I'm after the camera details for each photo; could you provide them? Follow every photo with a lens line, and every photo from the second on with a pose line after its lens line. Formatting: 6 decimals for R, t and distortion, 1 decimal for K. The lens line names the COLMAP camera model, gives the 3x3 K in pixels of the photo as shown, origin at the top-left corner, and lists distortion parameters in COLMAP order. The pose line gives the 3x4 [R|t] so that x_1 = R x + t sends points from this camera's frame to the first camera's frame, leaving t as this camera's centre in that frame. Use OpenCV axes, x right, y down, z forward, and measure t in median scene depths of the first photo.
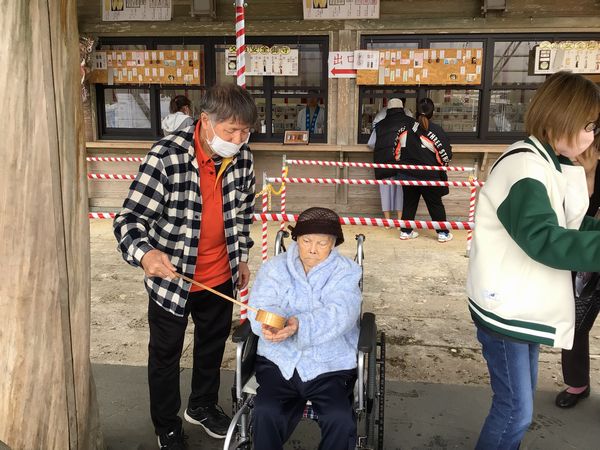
lens RADIAL K [[548.3, 0, 301.3], [0, 548.3, 226.4], [0, 0, 1]] dist [0.121165, -0.242744]
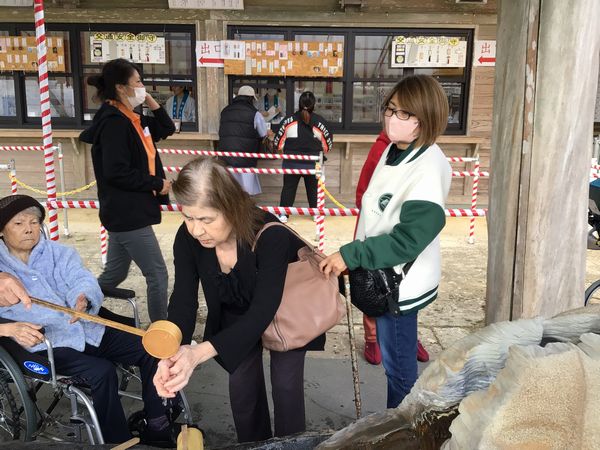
lens RADIAL K [[548.3, 0, 301.3], [0, 548.3, 226.4], [0, 0, 1]] dist [0.121165, -0.242744]
pose [[0.992400, -0.019578, 0.121483, 0.112591], [0.017112, 0.999626, 0.021309, 0.003459], [-0.121855, -0.019069, 0.992365, -0.031793]]
